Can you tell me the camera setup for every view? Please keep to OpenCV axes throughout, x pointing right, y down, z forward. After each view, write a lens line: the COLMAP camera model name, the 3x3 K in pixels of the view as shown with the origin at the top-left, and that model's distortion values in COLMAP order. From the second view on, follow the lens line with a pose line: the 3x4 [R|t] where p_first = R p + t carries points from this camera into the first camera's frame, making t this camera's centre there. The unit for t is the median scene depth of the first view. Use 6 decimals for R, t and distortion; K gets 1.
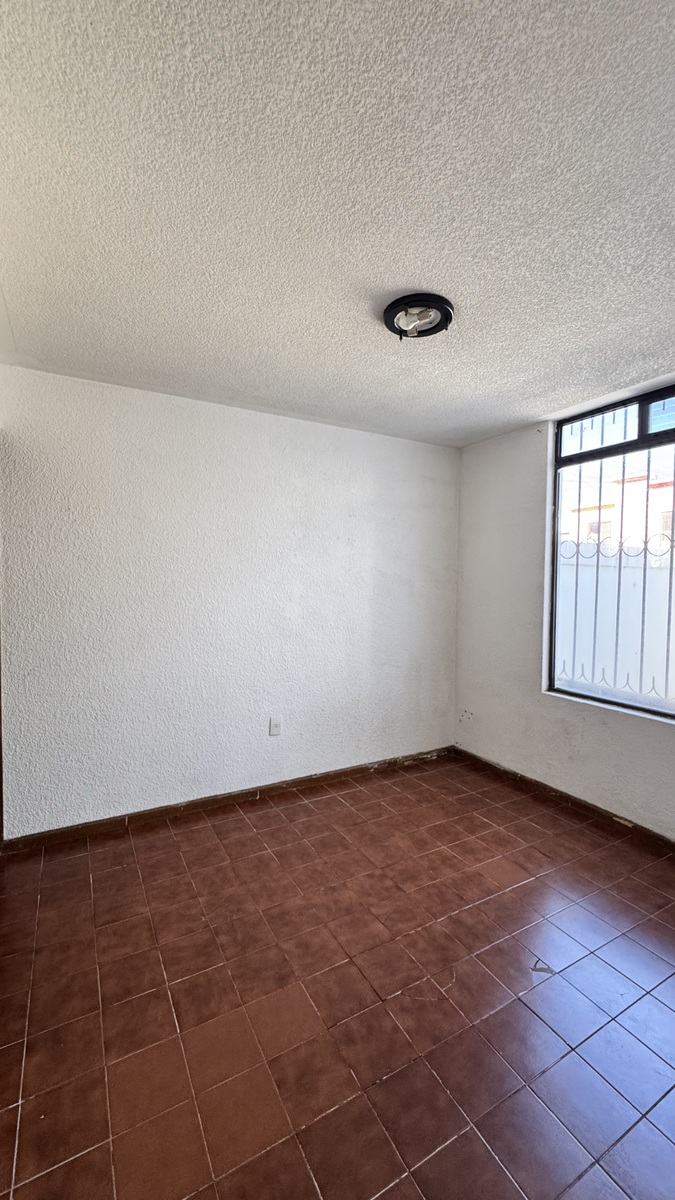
lens RADIAL K [[479.3, 0, 339.8], [0, 479.3, 600.1], [0, 0, 1]] dist [-0.000165, -0.000462]
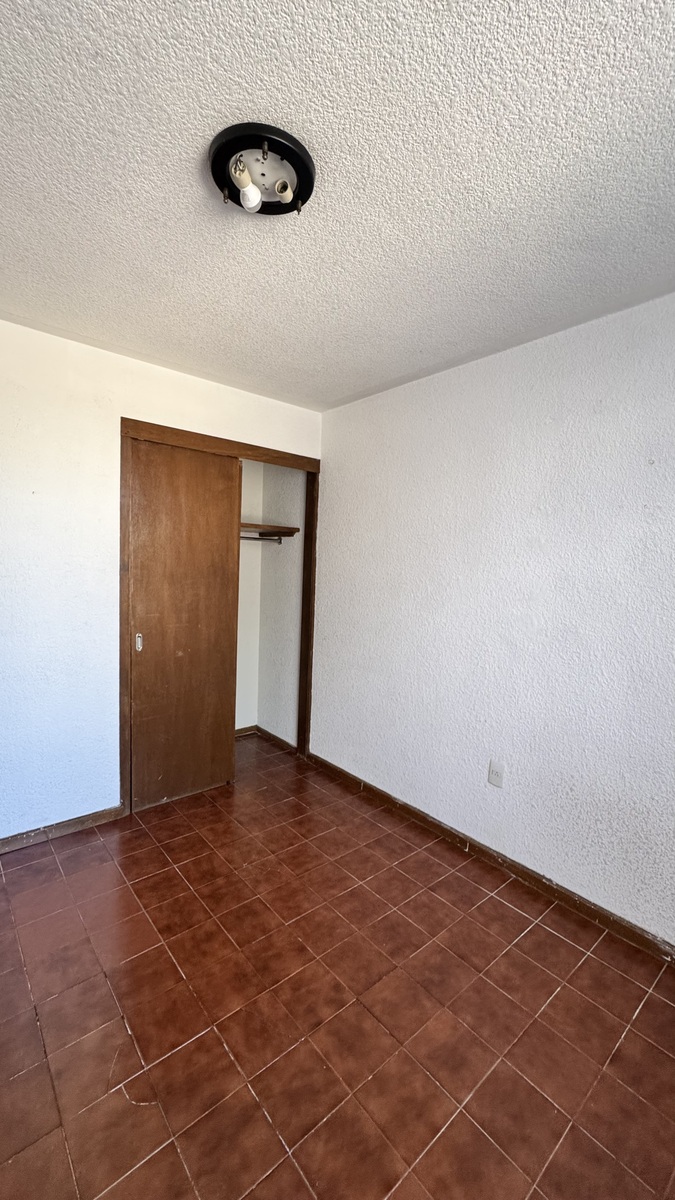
lens RADIAL K [[479.3, 0, 339.4], [0, 479.3, 601.8], [0, 0, 1]] dist [-0.000165, -0.000462]
pose [[0.190673, 0.075616, -0.978737, 0.736455], [-0.072747, 0.995376, 0.062730, -0.042445], [0.978954, 0.059239, 0.195293, 0.849722]]
